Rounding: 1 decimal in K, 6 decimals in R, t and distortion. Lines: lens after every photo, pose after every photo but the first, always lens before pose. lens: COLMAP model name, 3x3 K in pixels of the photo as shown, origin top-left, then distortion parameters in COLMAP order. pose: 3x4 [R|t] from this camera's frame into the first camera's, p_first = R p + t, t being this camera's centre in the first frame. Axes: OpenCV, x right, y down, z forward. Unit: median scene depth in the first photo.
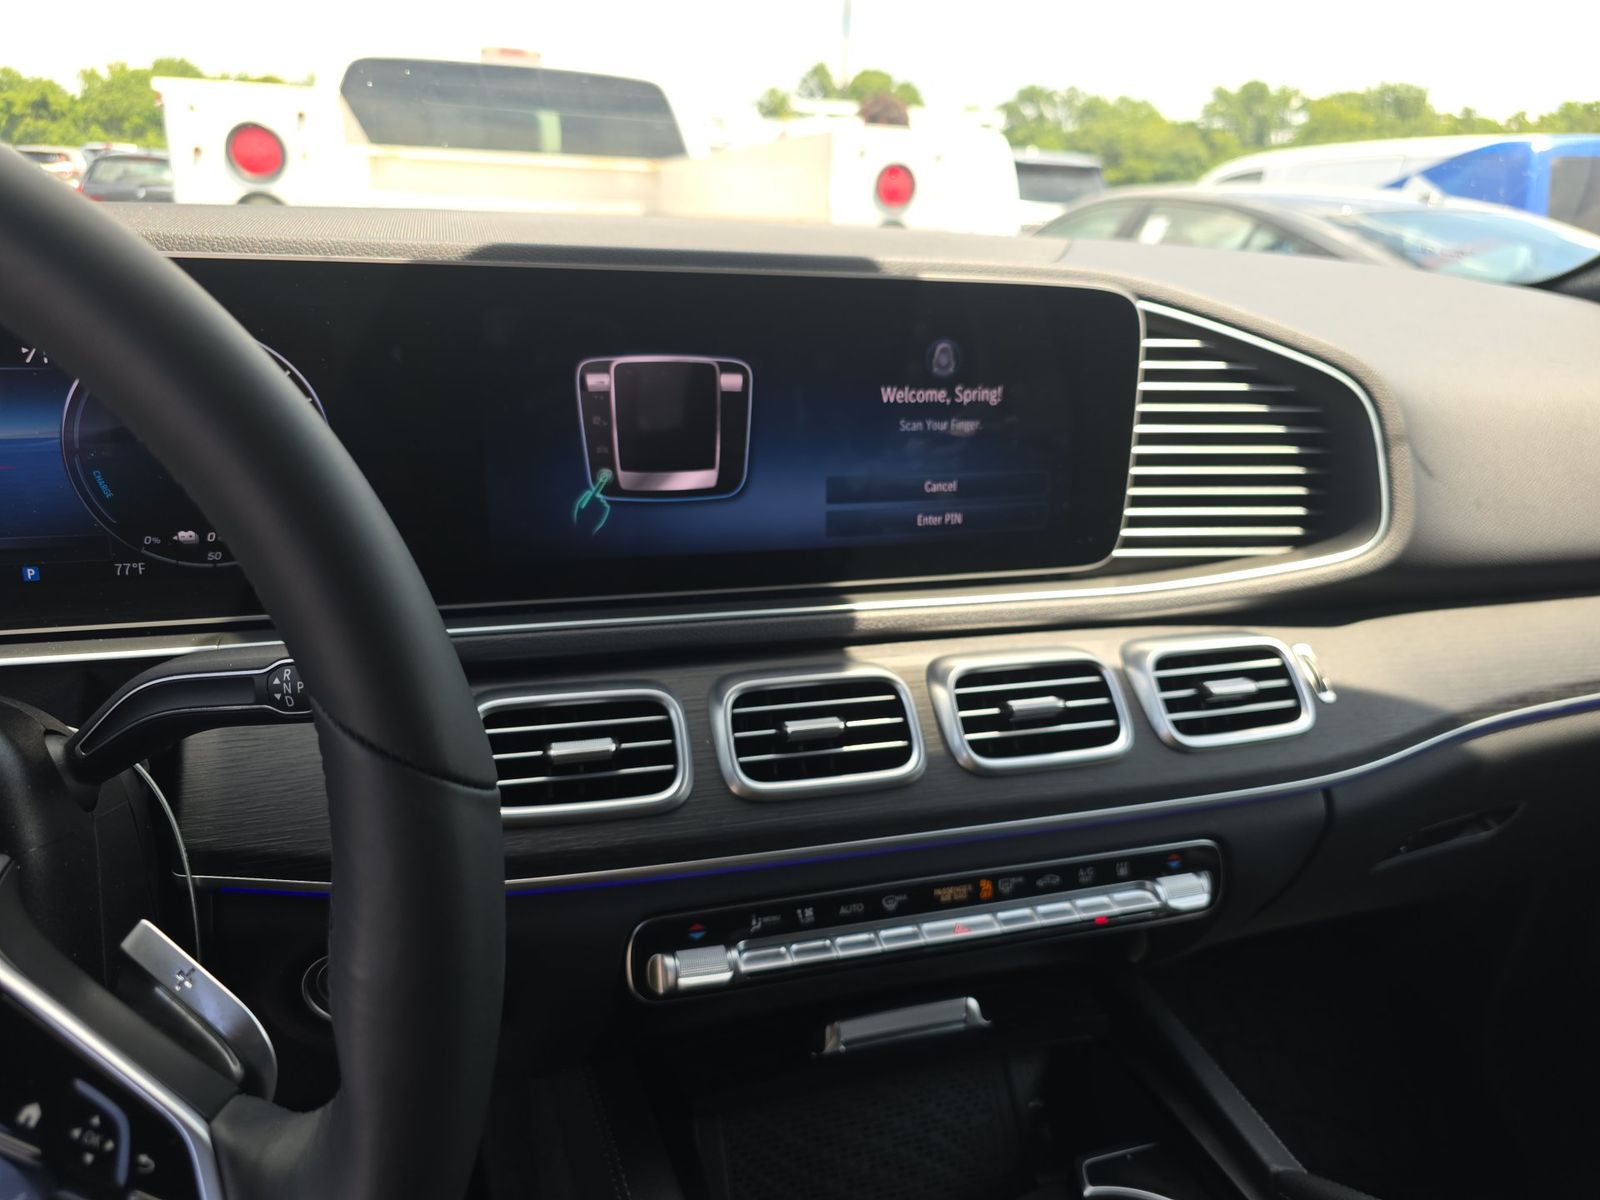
lens RADIAL K [[1070.8, 0, 806.0], [0, 1070.8, 609.4], [0, 0, 1]] dist [0.008643, -0.030514]
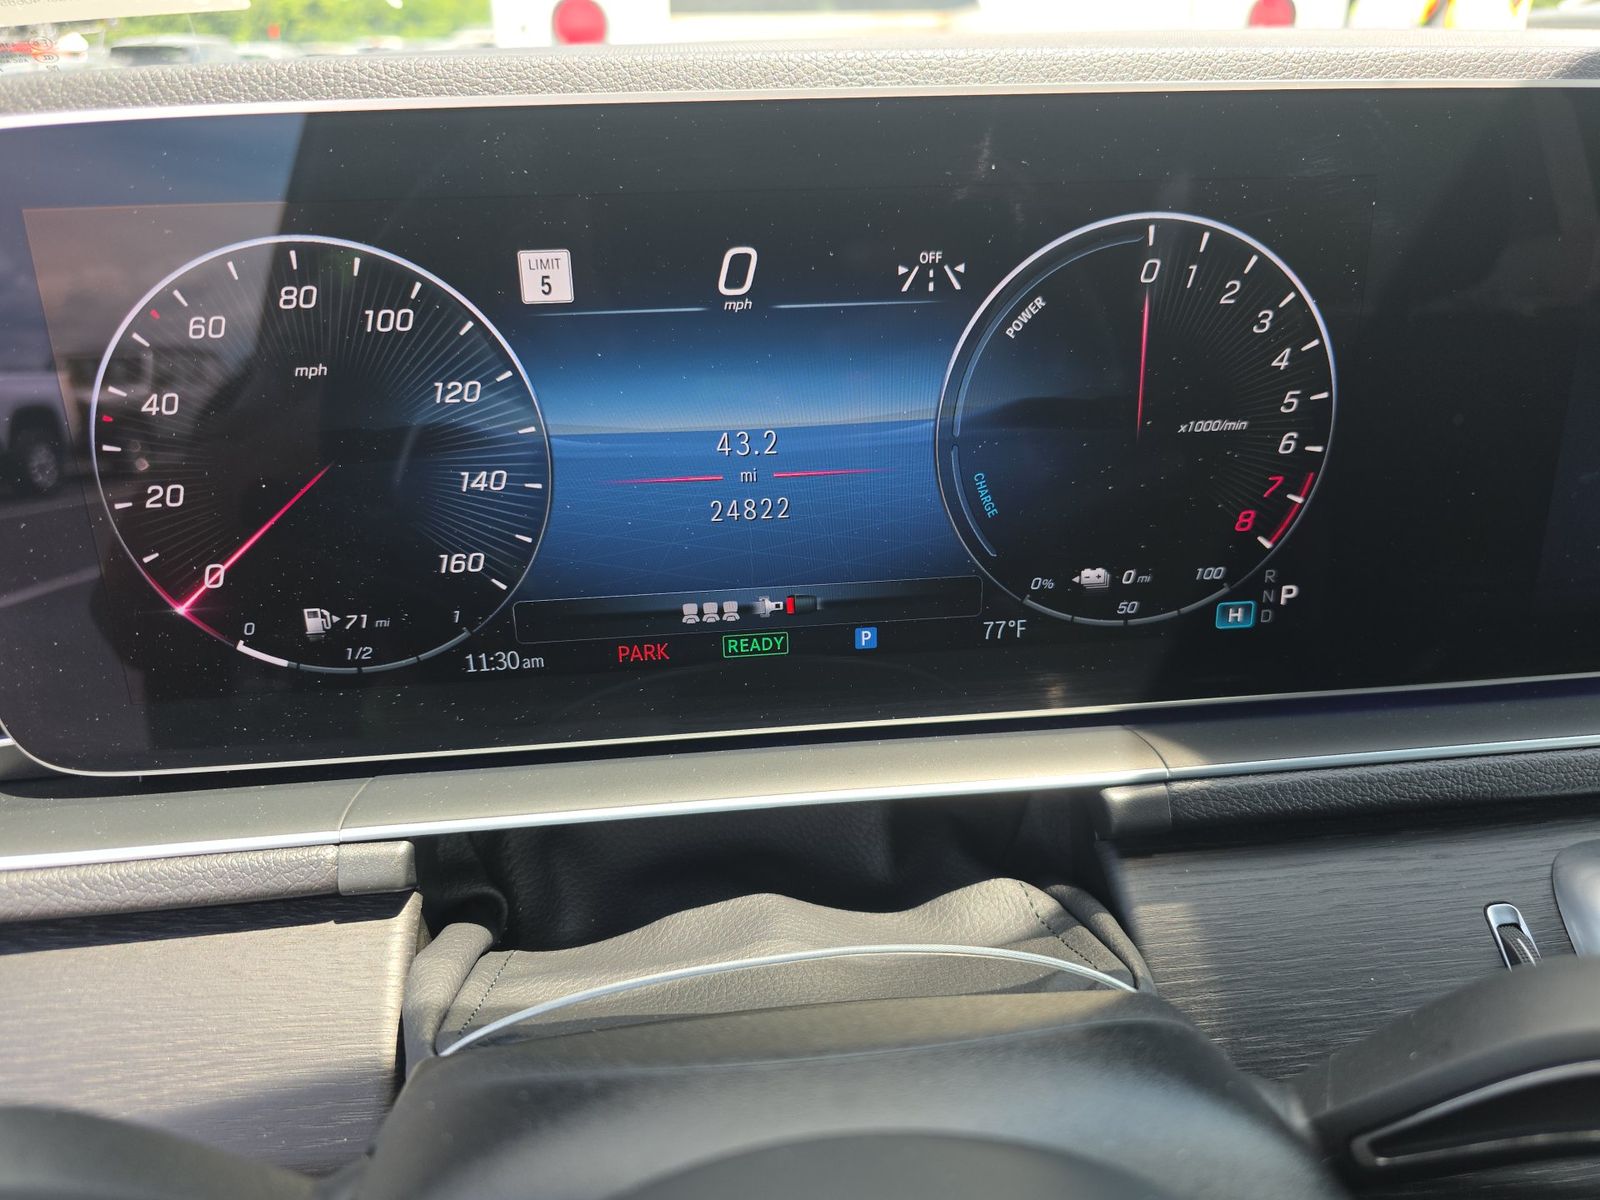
lens RADIAL K [[1070.8, 0, 798.4], [0, 1070.8, 596.9], [0, 0, 1]] dist [0.008643, -0.030514]
pose [[0.977771, 0.032422, -0.207152, -0.598692], [-0.011854, 0.994940, 0.099769, -0.112139], [0.209339, -0.095096, 0.973208, 0.364993]]
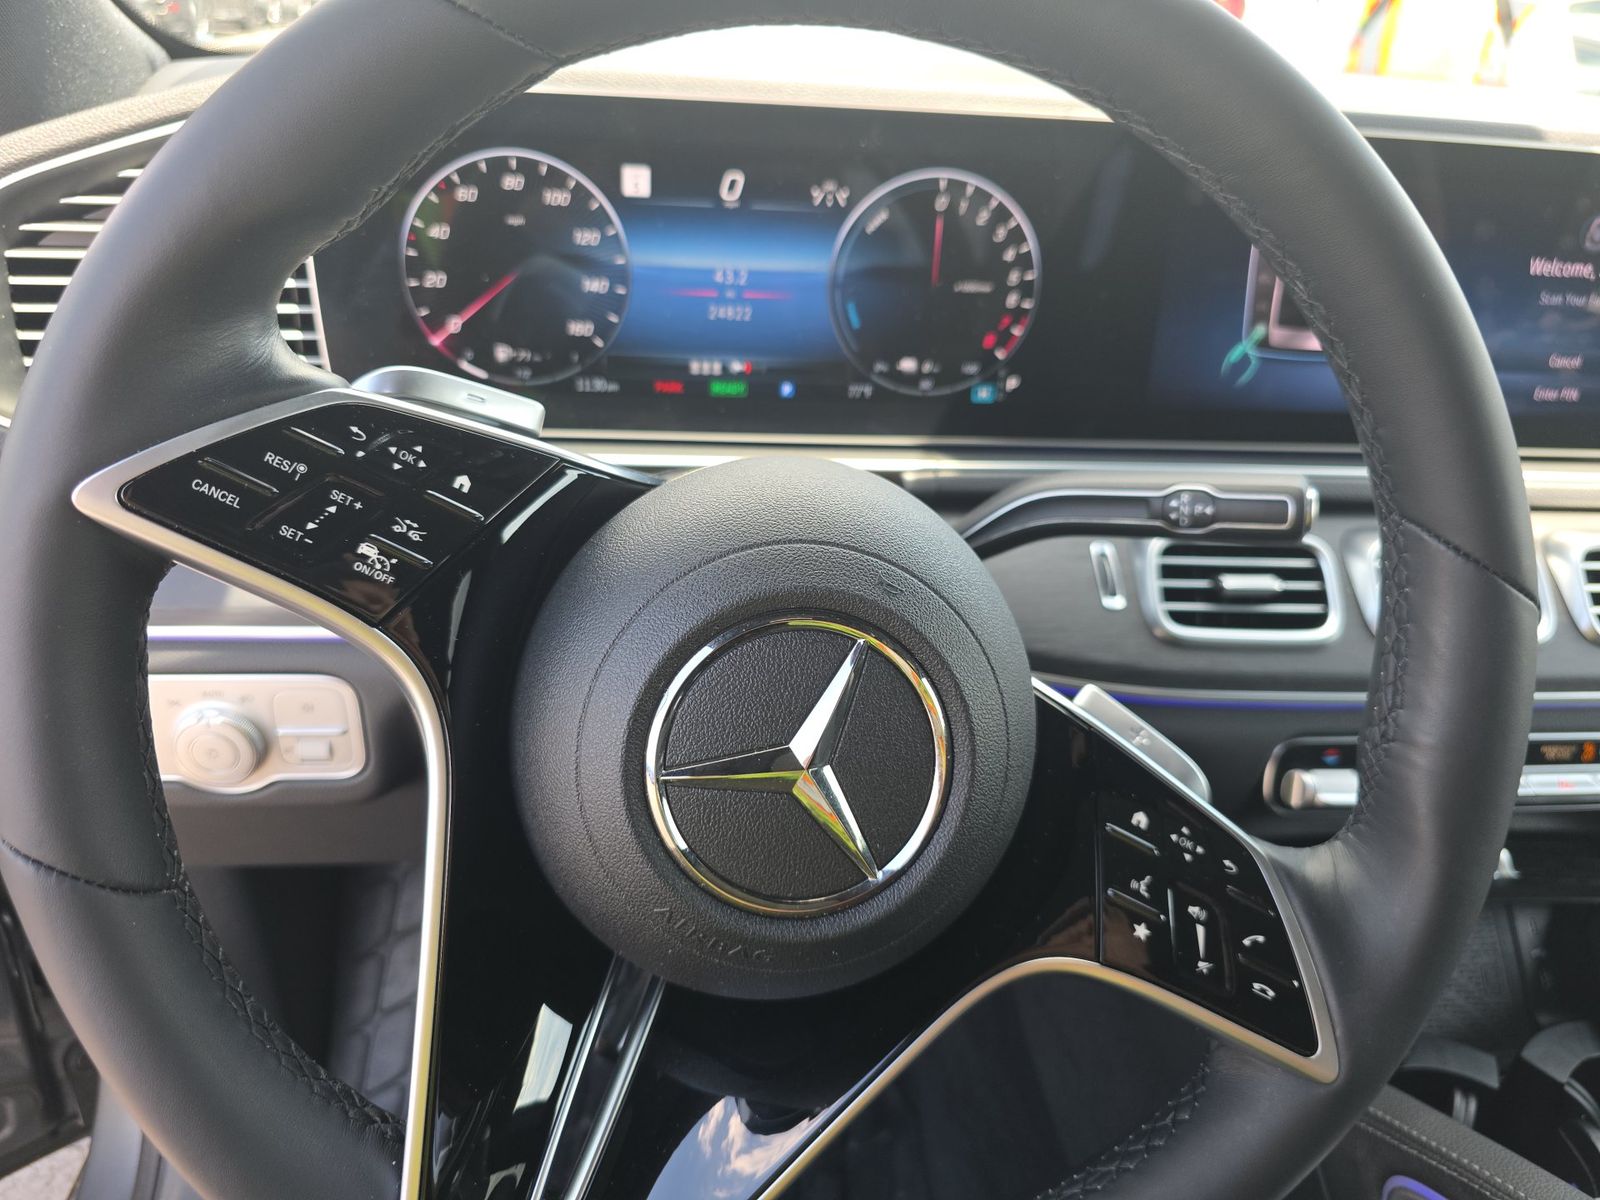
lens RADIAL K [[1070.8, 0, 785.8], [0, 1070.8, 600.6], [0, 0, 1]] dist [0.008643, -0.030514]
pose [[0.979058, 0.104527, -0.174696, -0.466972], [-0.079592, 0.986356, 0.144107, 0.024505], [0.187375, -0.127185, 0.974020, -0.169871]]
